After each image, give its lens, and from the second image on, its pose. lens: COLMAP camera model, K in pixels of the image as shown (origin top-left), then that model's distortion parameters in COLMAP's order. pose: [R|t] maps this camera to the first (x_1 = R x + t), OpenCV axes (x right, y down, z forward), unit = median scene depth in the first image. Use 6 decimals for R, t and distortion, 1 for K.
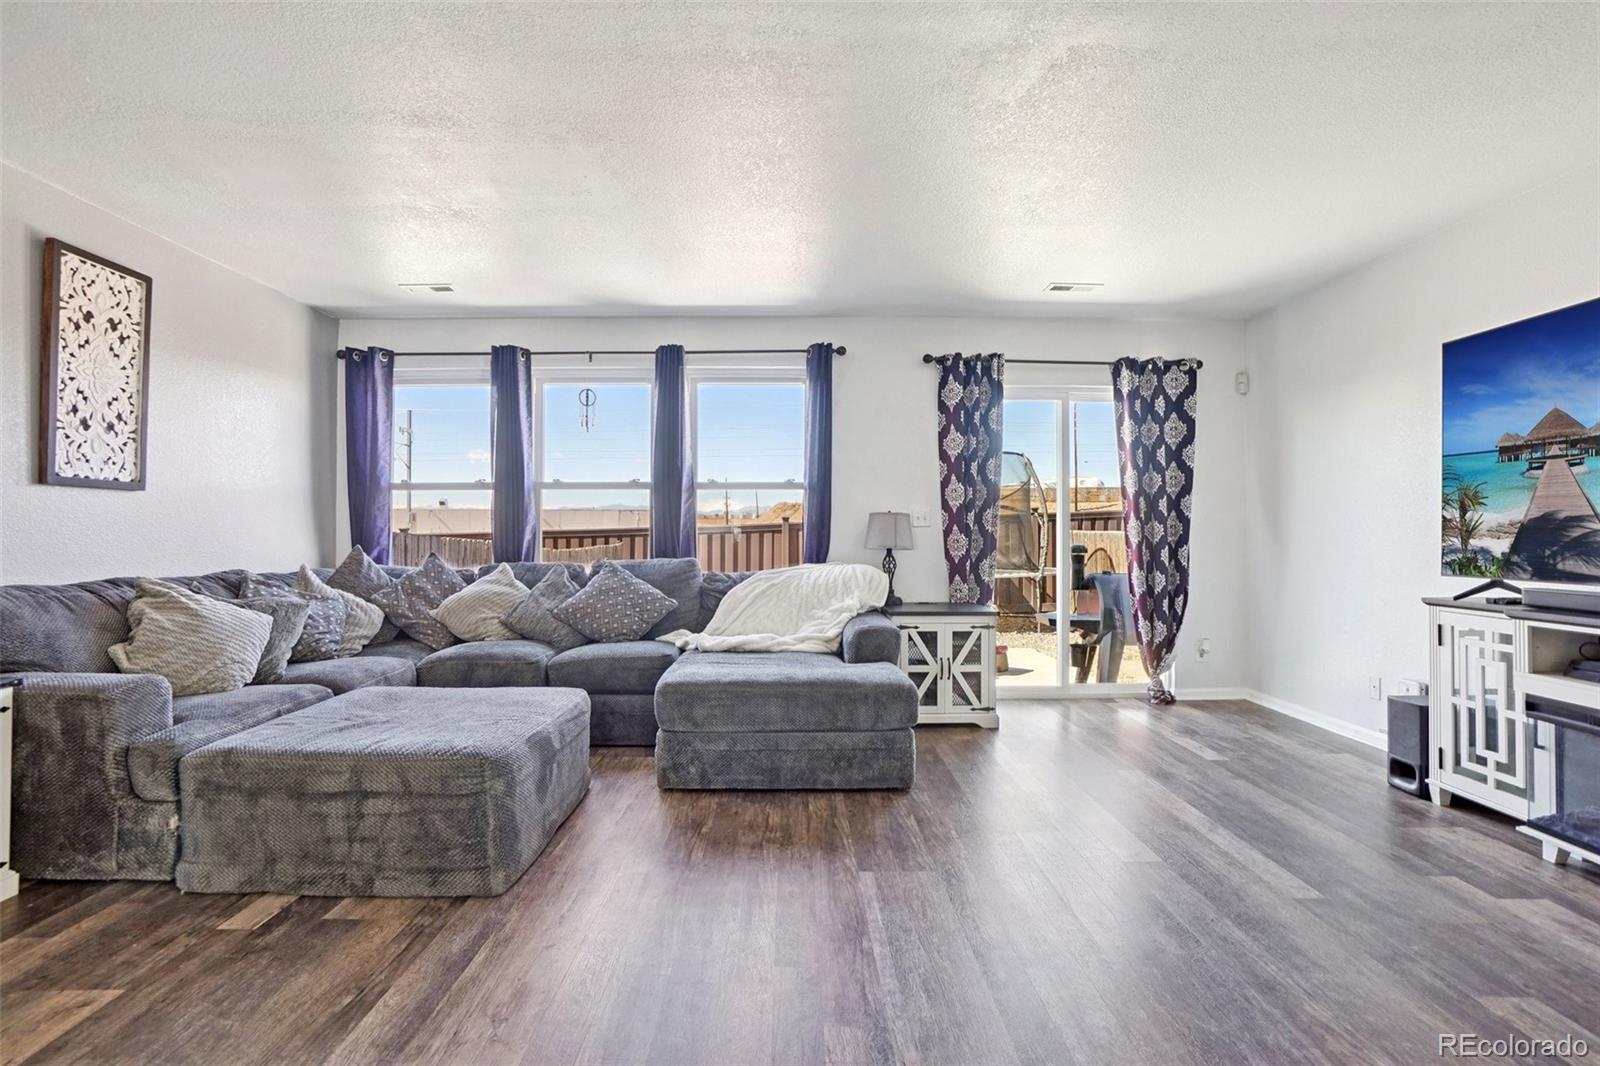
lens RADIAL K [[763.6, 0, 793.4], [0, 763.6, 522.6], [0, 0, 1]] dist [-0.050882, 0.019995]
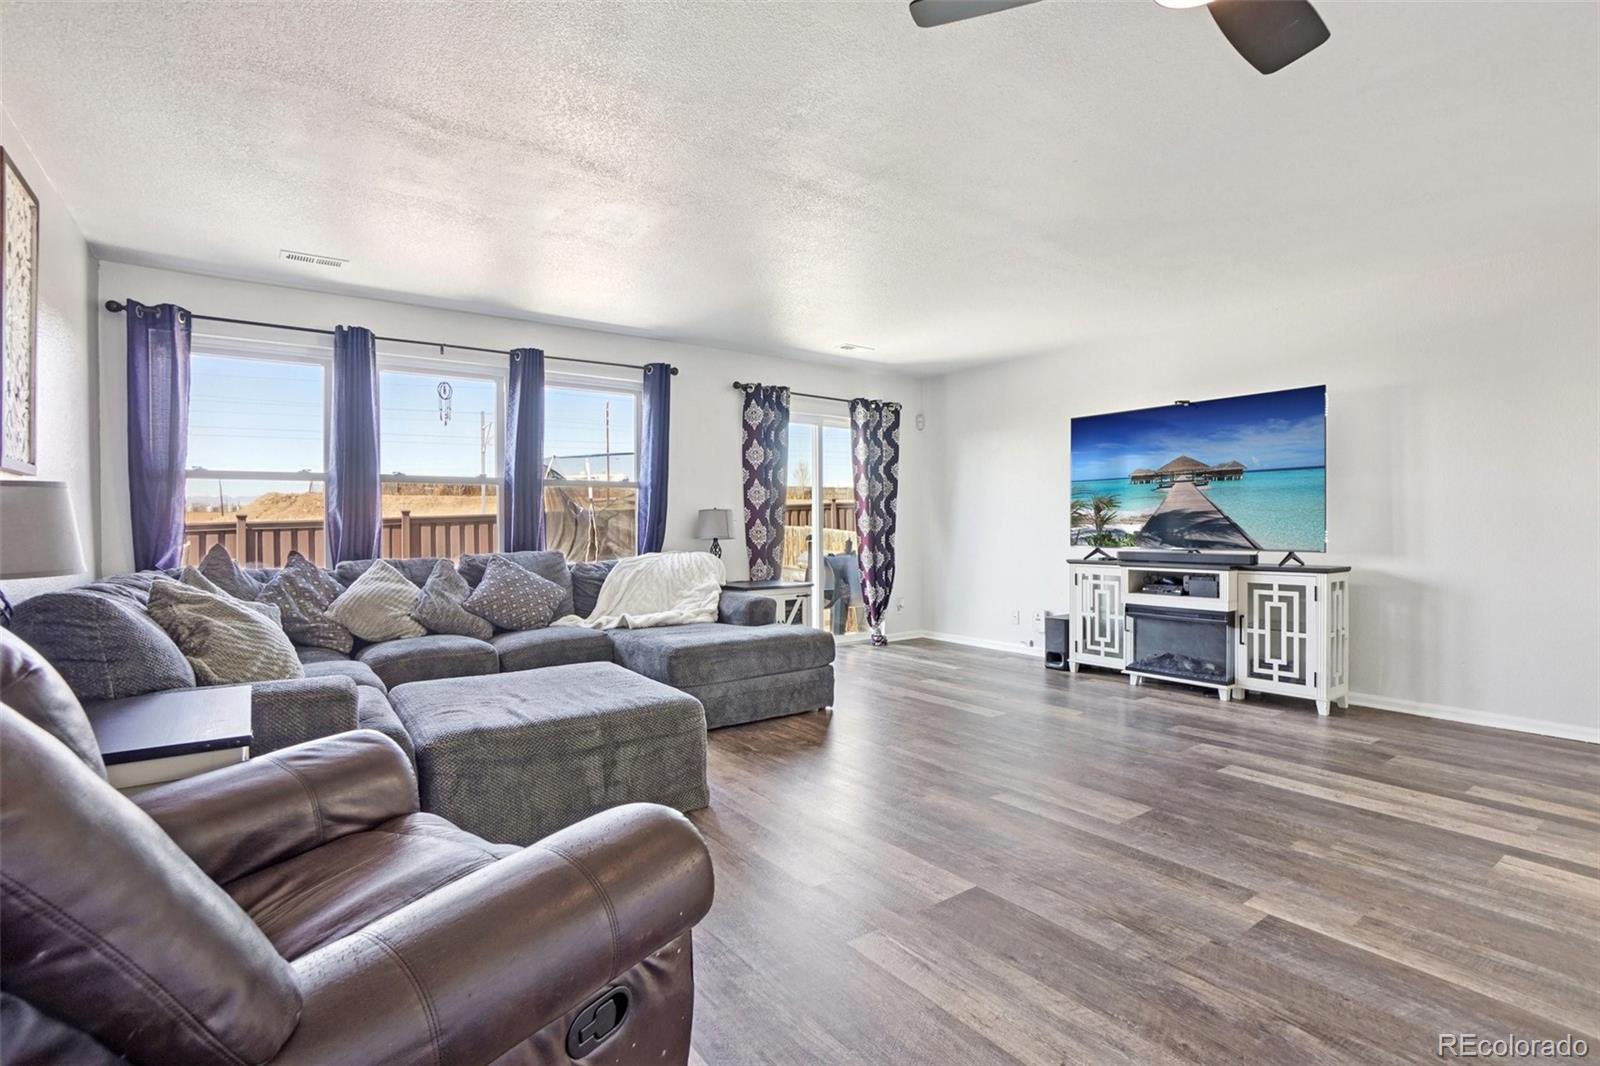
lens RADIAL K [[763.6, 0, 799.2], [0, 763.6, 526.4], [0, 0, 1]] dist [-0.050882, 0.019995]
pose [[0.809641, -0.006849, 0.586885, -0.612116], [-0.000201, 0.999929, 0.011947, -0.000001], [-0.586925, -0.009791, 0.809582, -0.086944]]
